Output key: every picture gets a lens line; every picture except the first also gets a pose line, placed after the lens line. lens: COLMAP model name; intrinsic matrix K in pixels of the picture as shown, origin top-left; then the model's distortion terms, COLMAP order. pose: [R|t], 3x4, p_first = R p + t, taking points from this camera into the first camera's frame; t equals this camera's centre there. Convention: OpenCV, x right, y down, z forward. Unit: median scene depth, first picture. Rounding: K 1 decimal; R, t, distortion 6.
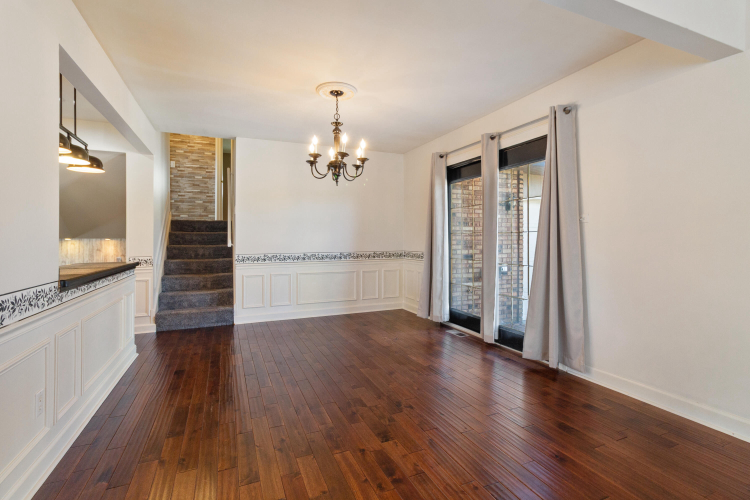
lens RADIAL K [[359.4, 0, 371.4], [0, 359.4, 239.8], [0, 0, 1]] dist [0.002225, 0.000440]
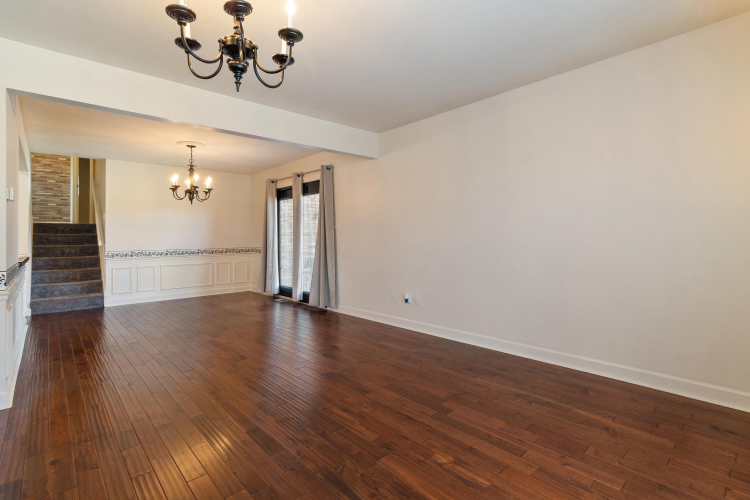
lens RADIAL K [[373.2, 0, 371.3], [0, 373.2, 235.4], [0, 0, 1]] dist [0.014022, 0.000482]
pose [[0.948123, -0.003740, 0.317882, 0.088617], [0.007263, 0.999925, -0.009900, 0.003595], [-0.317821, 0.011695, 0.948079, -0.555232]]
